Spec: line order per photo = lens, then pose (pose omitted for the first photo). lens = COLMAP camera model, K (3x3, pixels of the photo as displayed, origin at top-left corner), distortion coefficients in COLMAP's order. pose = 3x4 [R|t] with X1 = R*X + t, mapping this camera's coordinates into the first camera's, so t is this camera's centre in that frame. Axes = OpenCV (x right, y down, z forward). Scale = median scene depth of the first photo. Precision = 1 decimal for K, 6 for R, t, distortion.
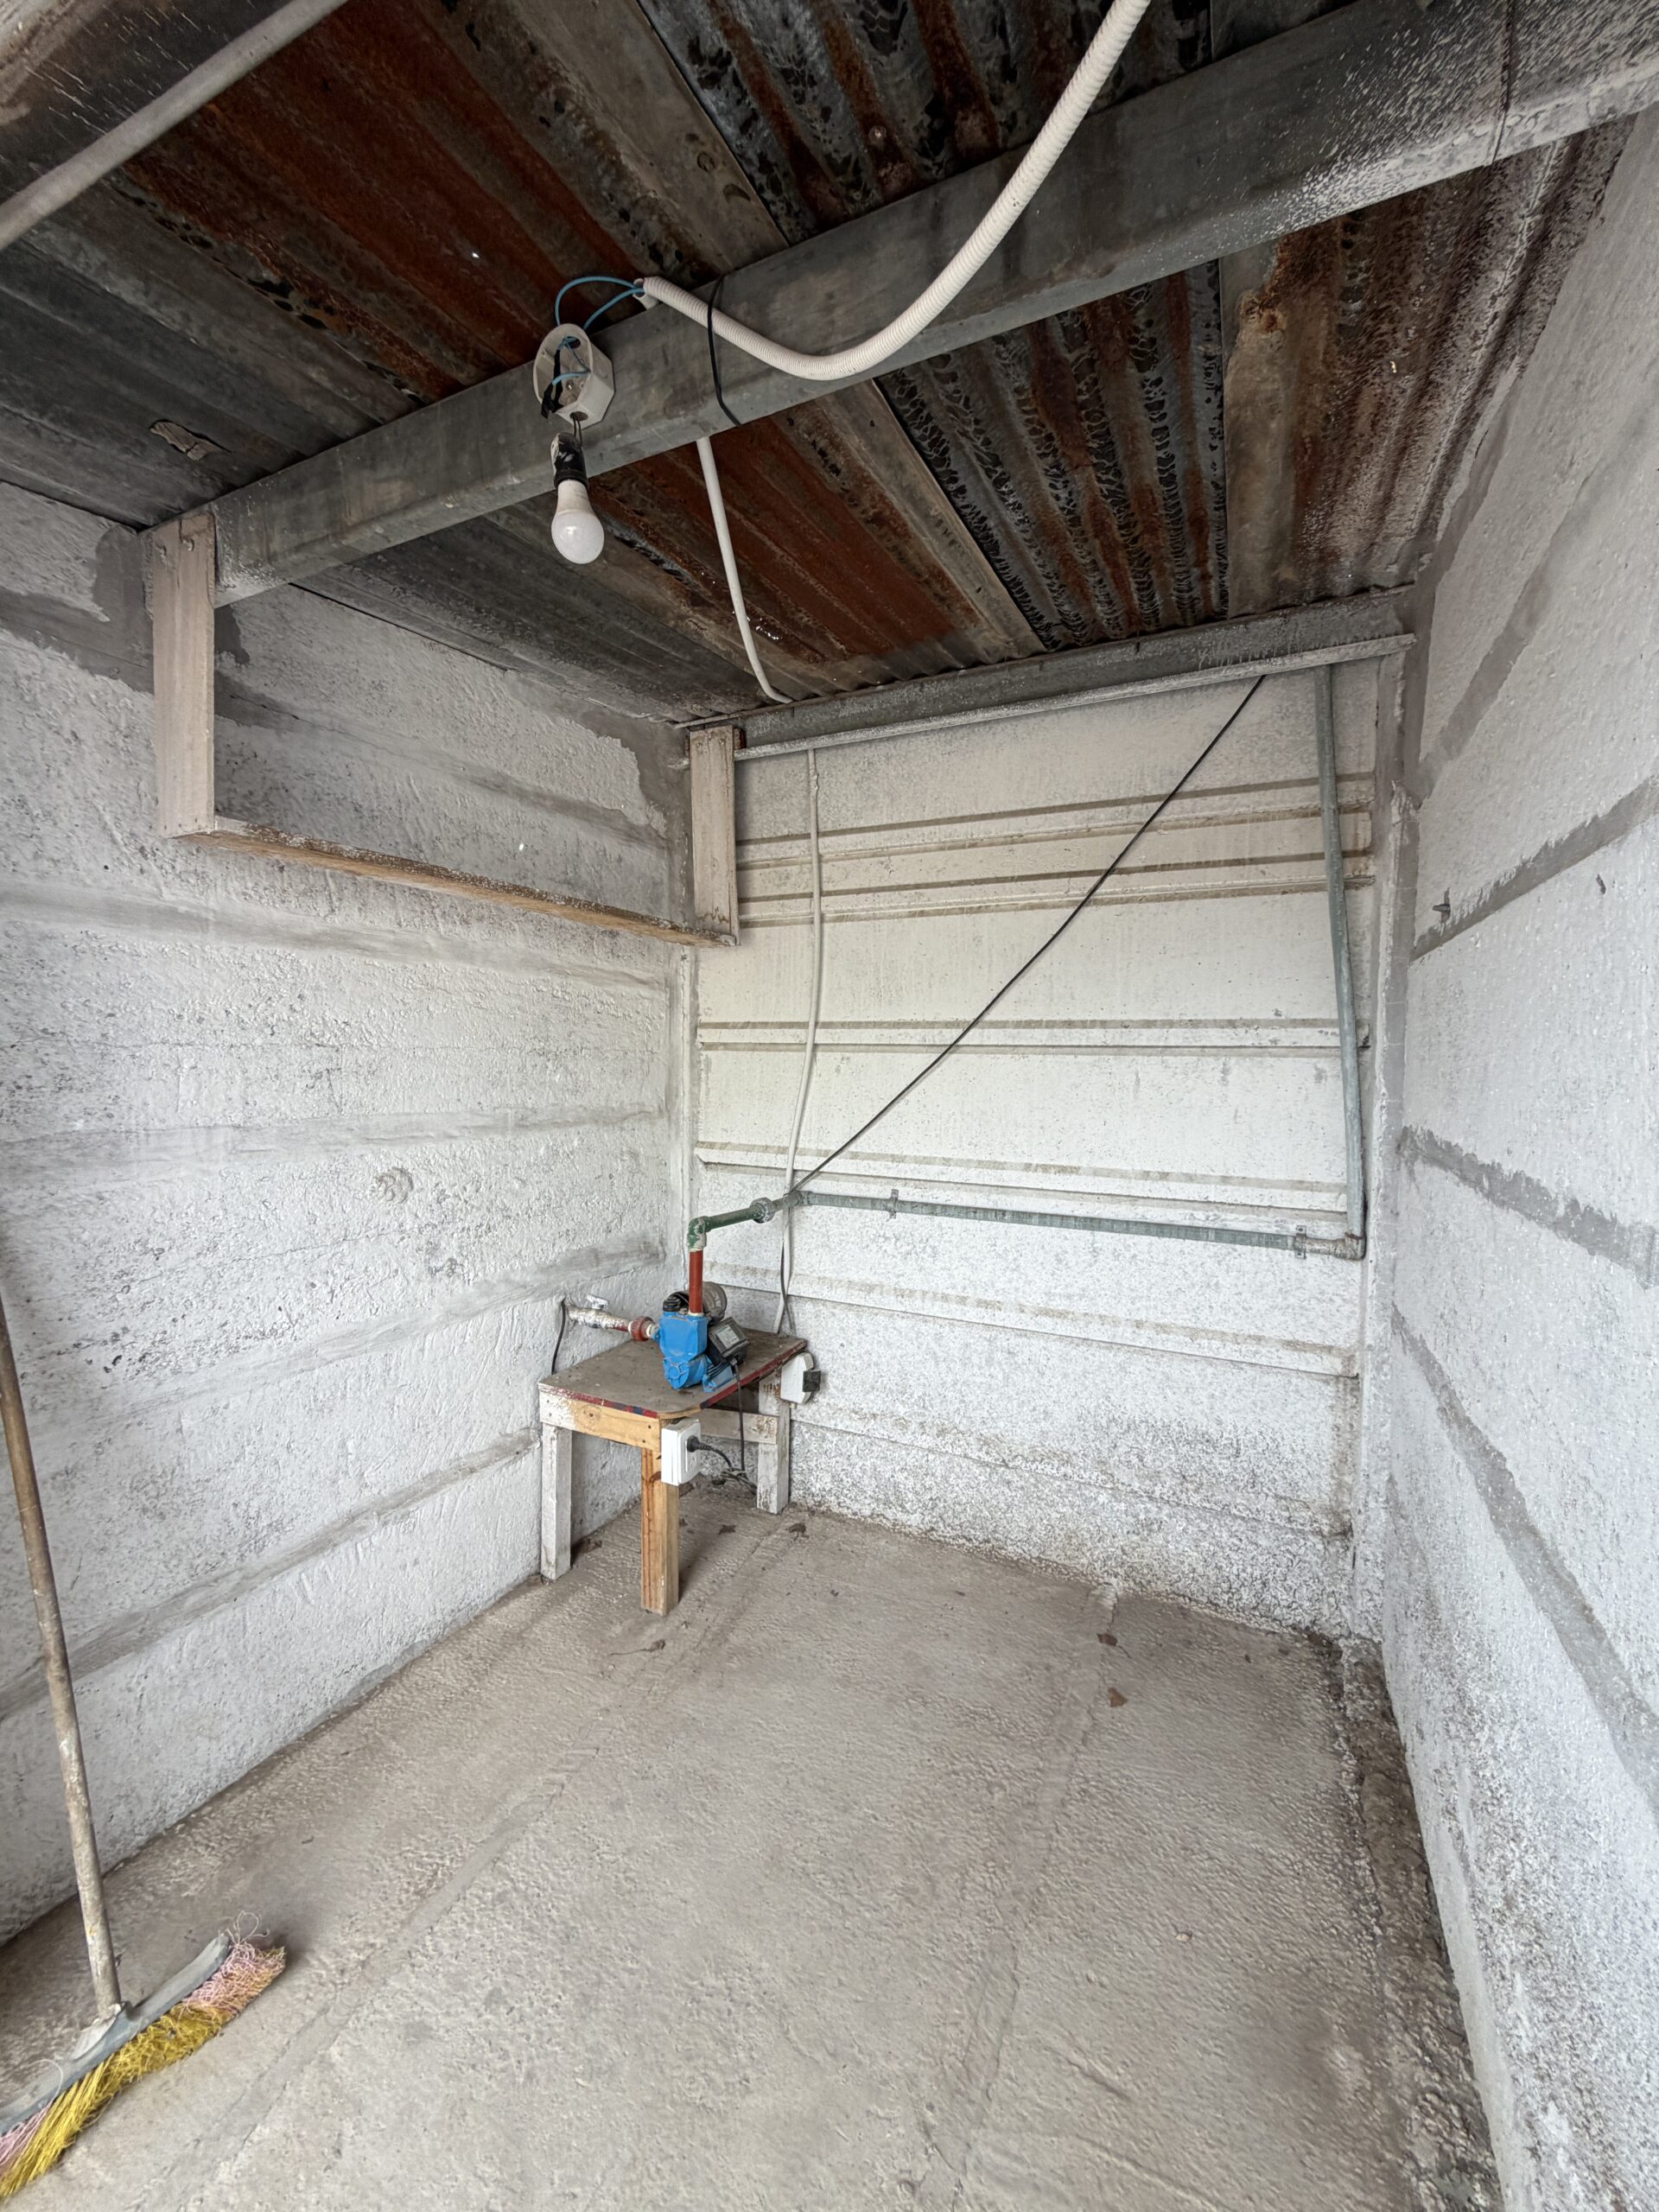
lens RADIAL K [[880.1, 0, 828.3], [0, 880.1, 1099.9], [0, 0, 1]] dist [-0.003380, 0.000412]
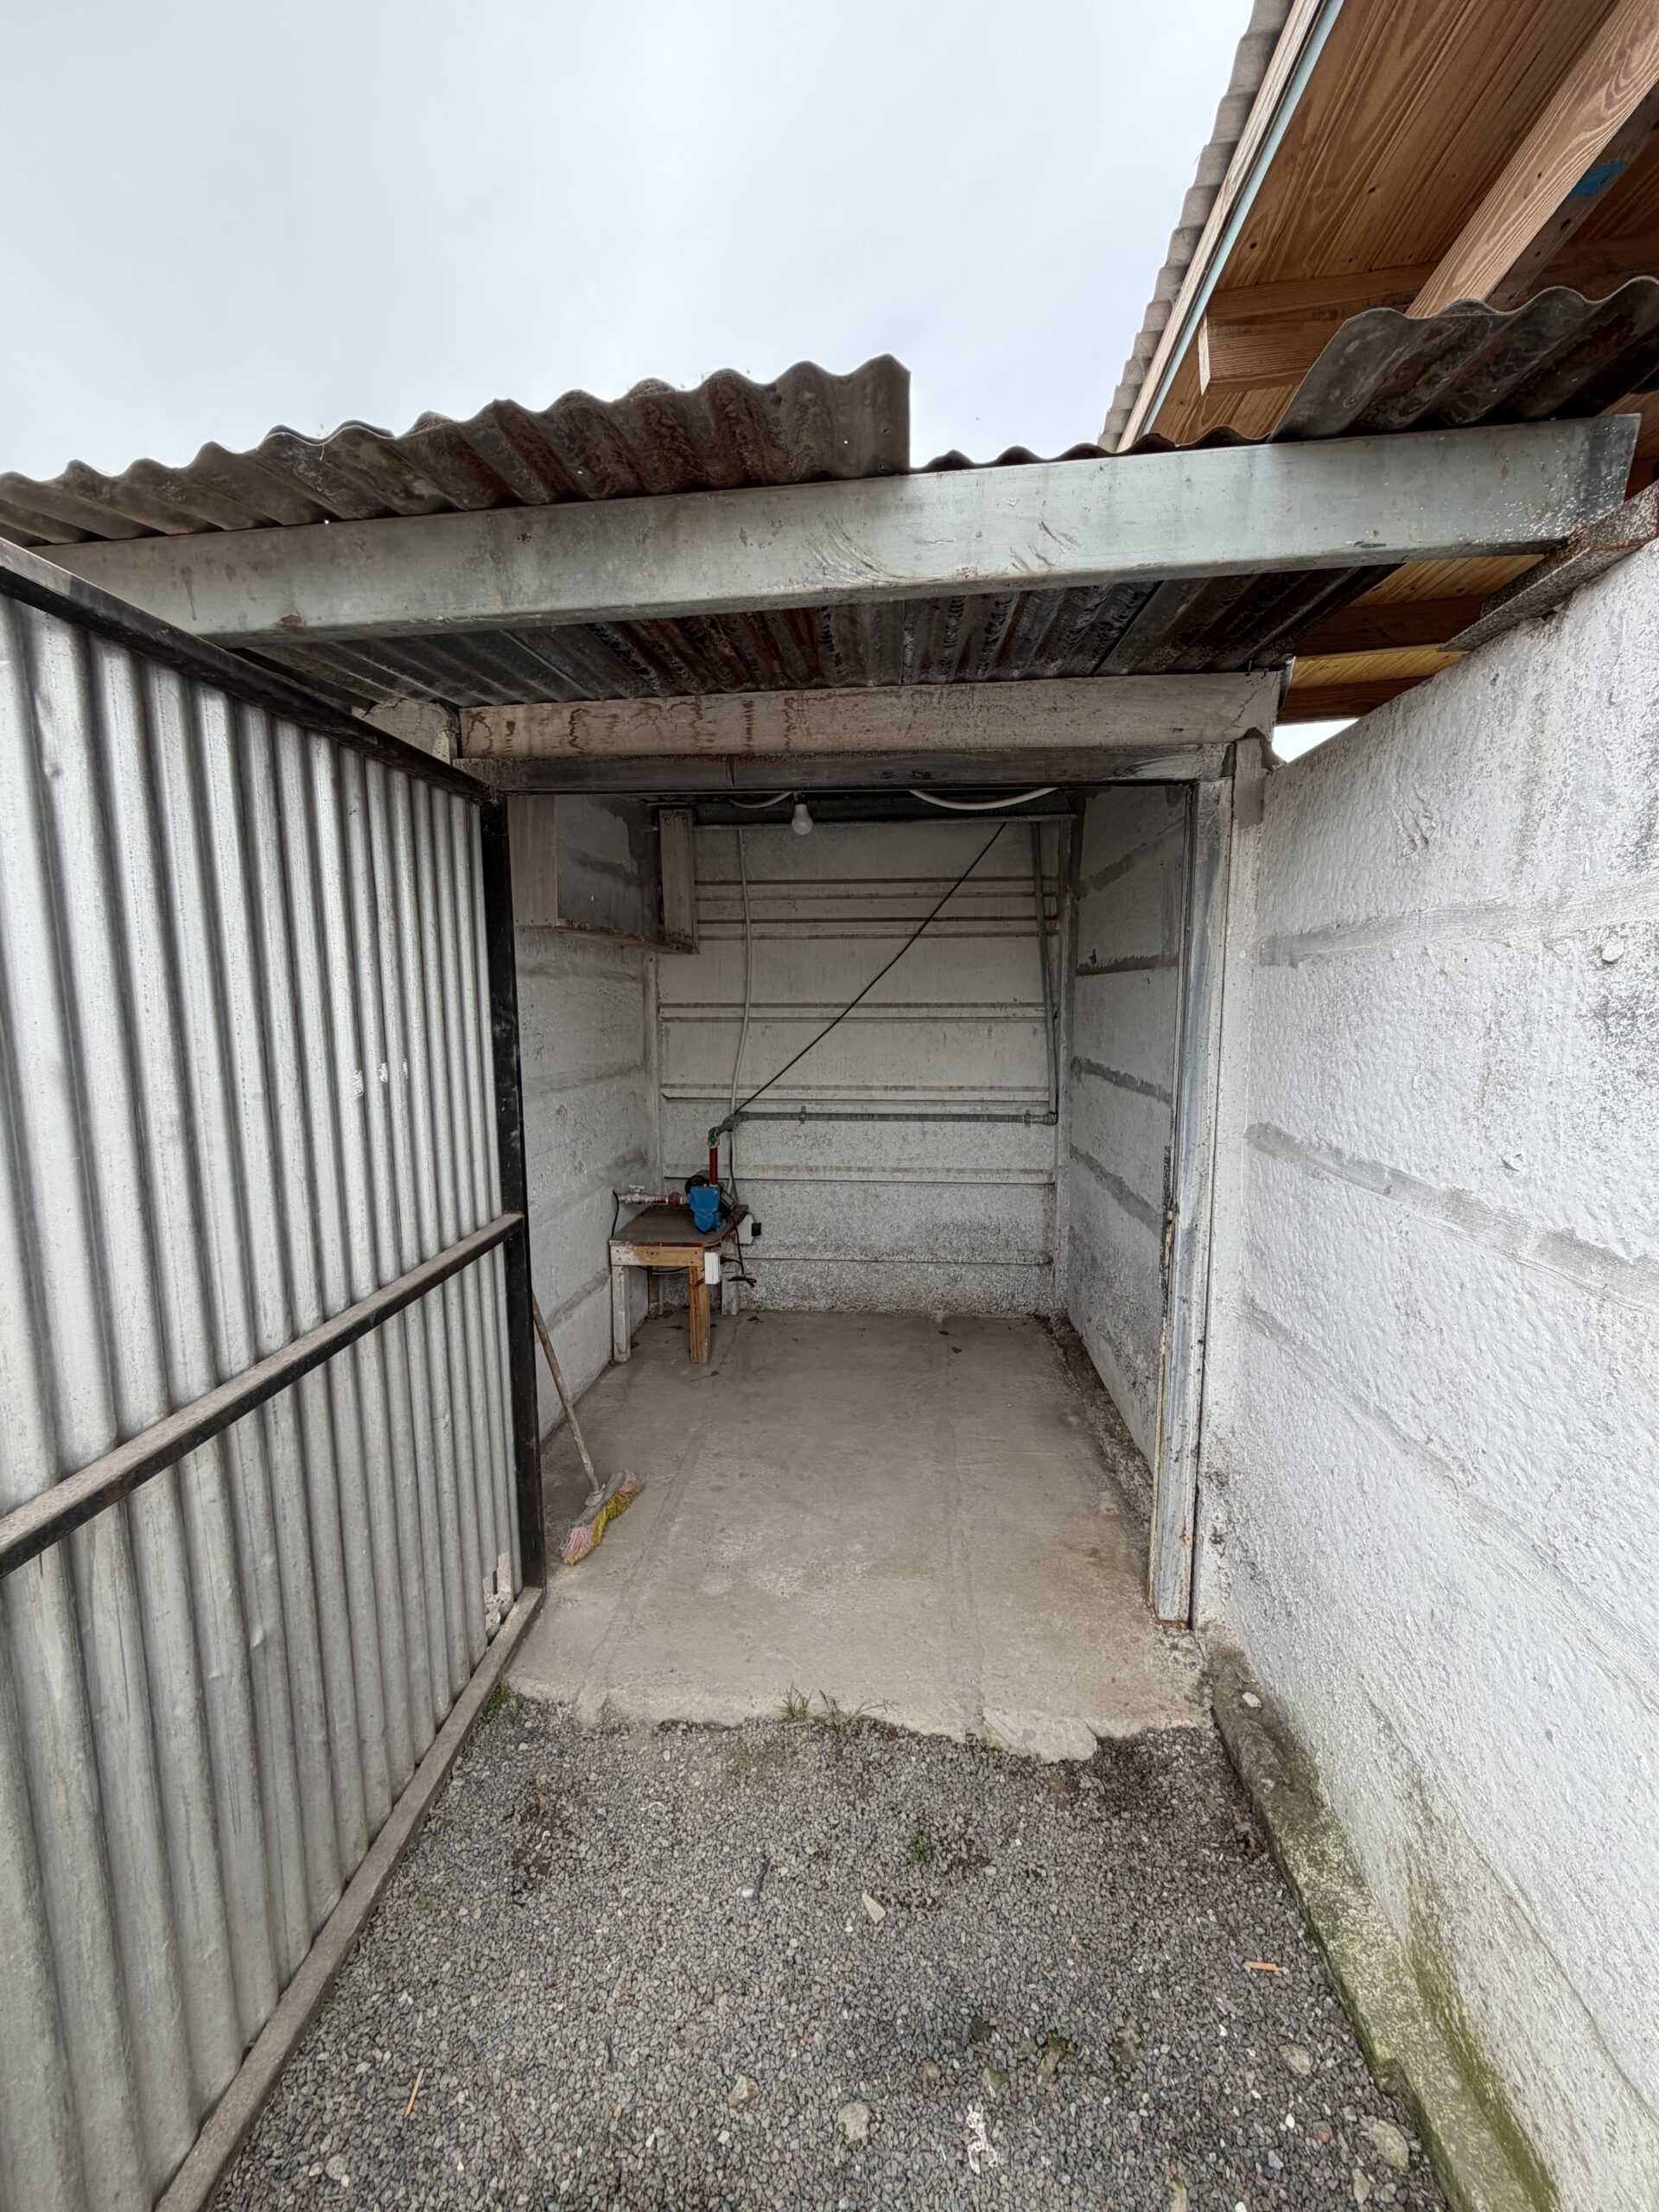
lens RADIAL K [[880.1, 0, 828.3], [0, 880.1, 1099.9], [0, 0, 1]] dist [-0.003380, 0.000412]
pose [[0.934131, -0.056246, 0.352470, -0.506861], [0.032387, 0.996789, 0.073231, -0.031707], [-0.355457, -0.056991, 0.932954, -0.595839]]
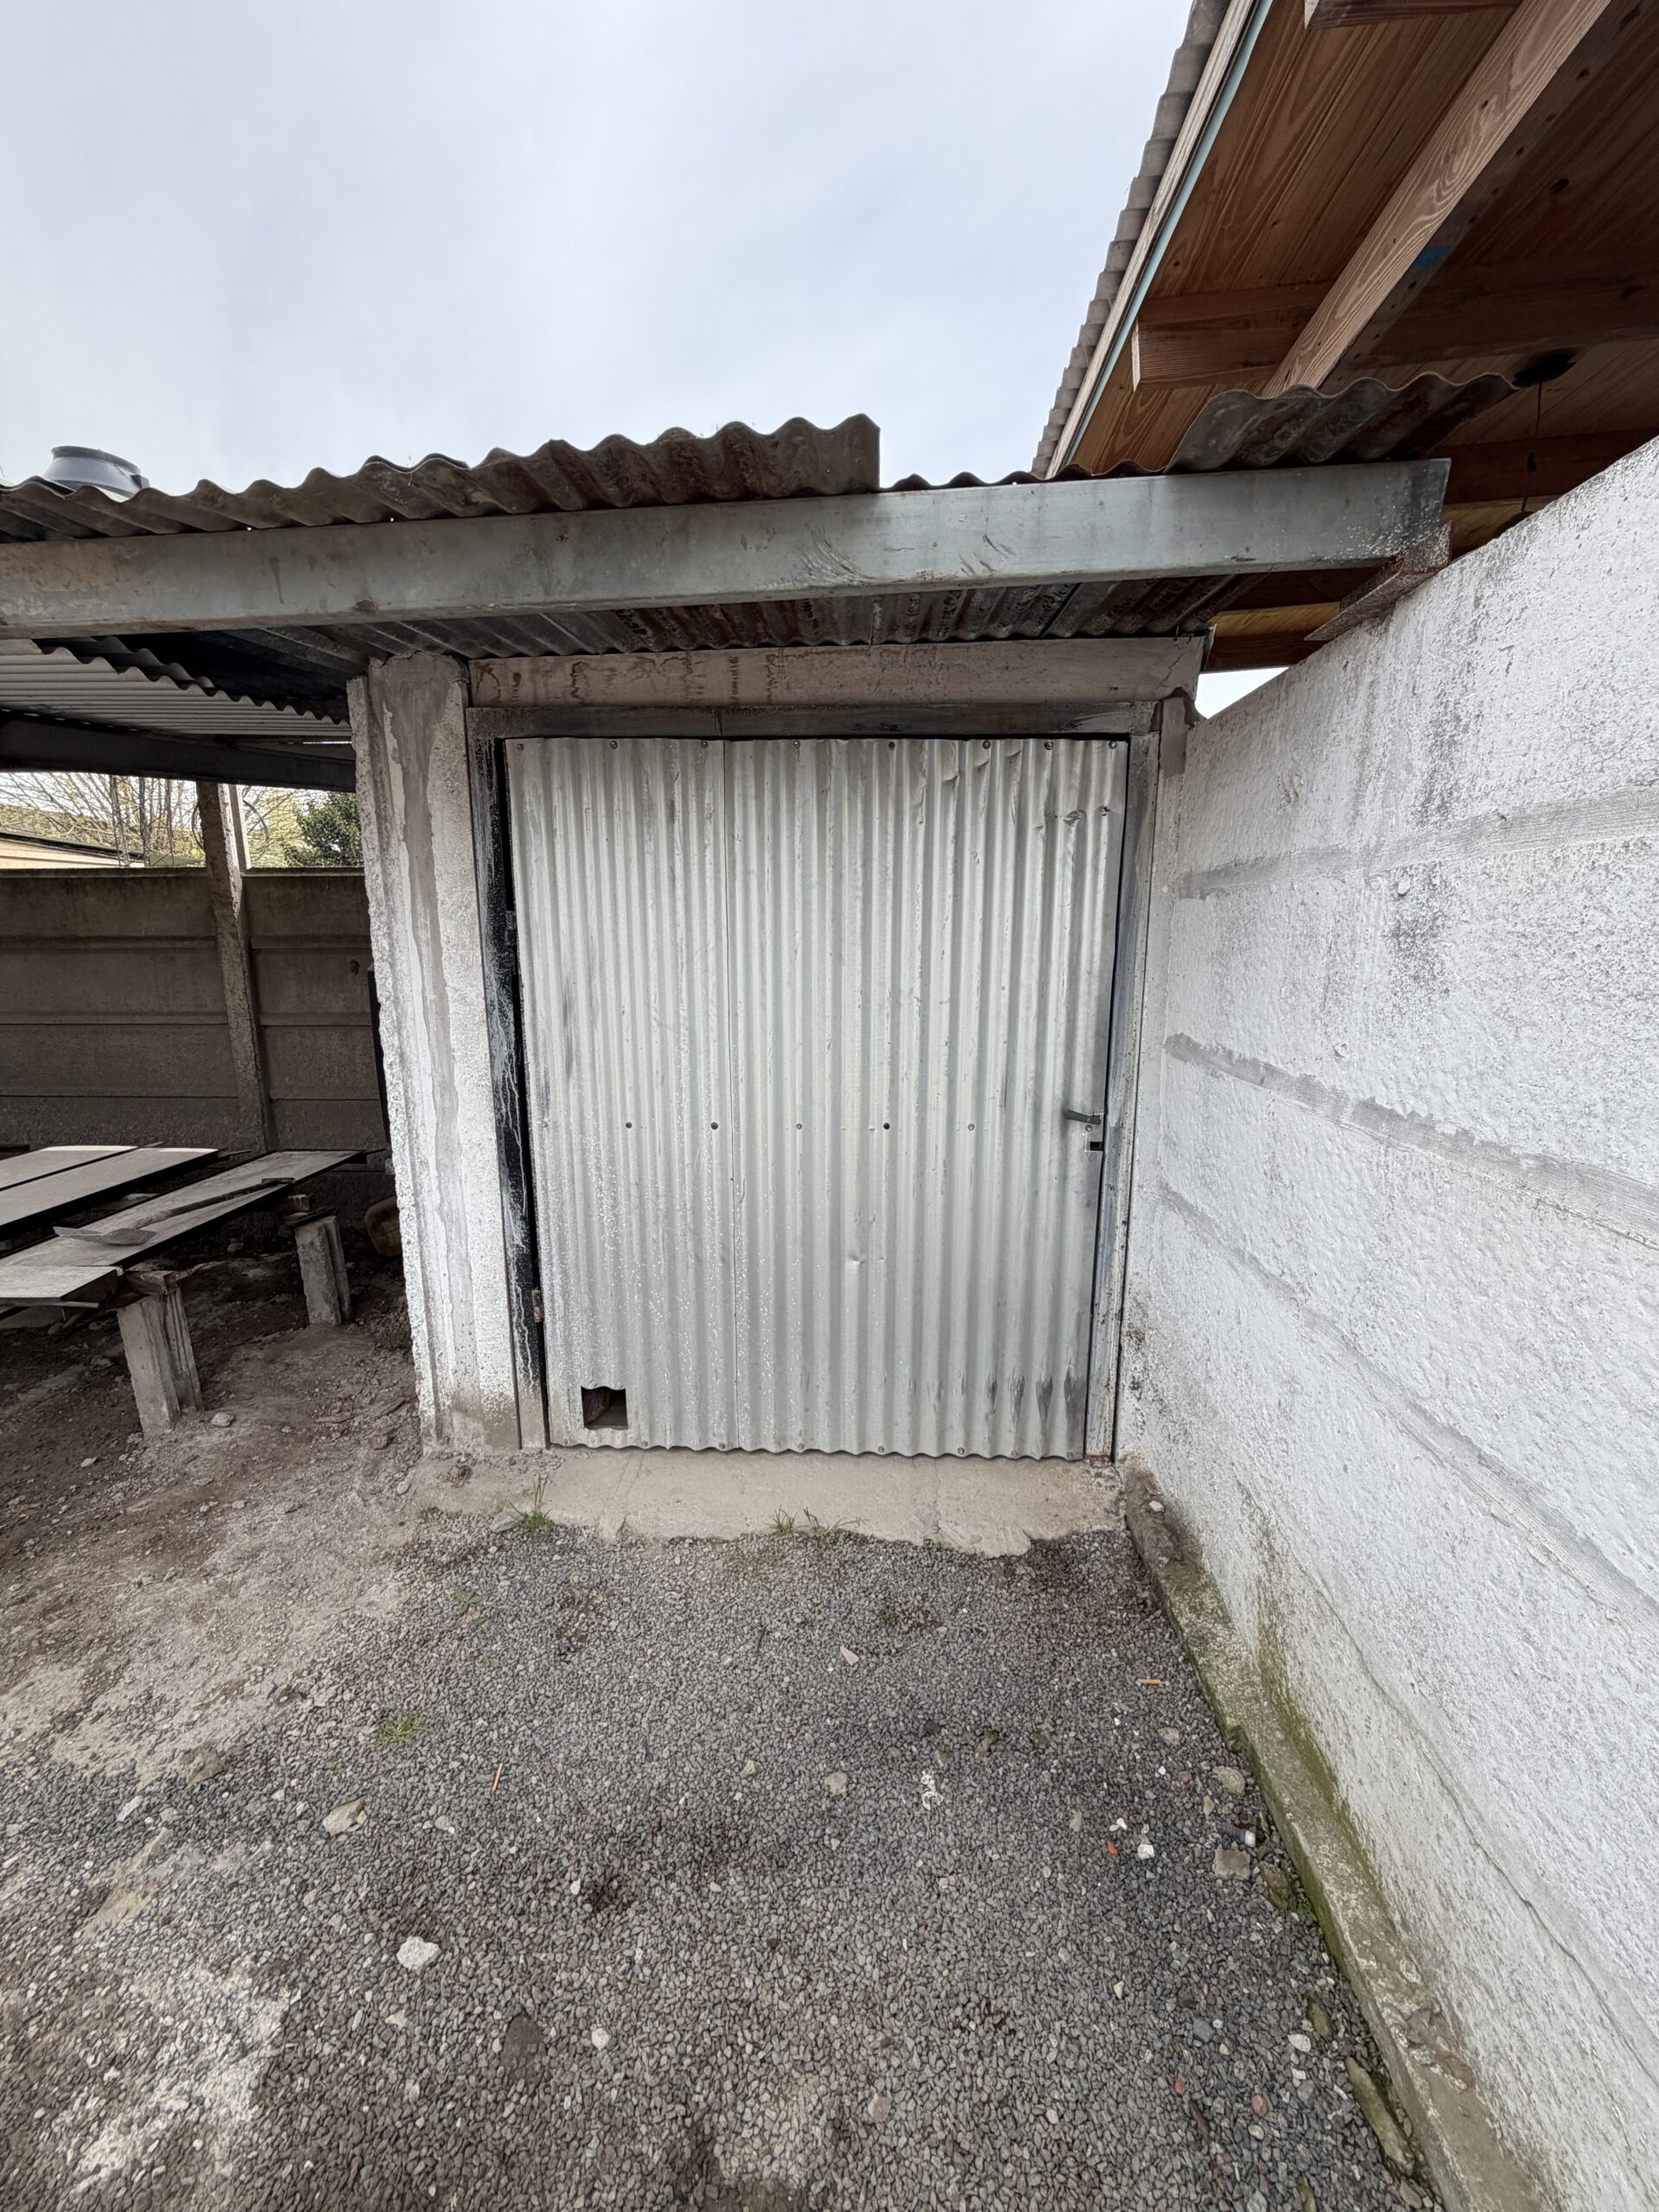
lens RADIAL K [[880.1, 0, 828.3], [0, 880.1, 1099.9], [0, 0, 1]] dist [-0.003380, 0.000412]
pose [[0.920478, -0.086835, 0.381026, -0.594987], [0.033249, 0.988867, 0.145039, -0.012710], [-0.389378, -0.120836, 0.913117, -0.772352]]
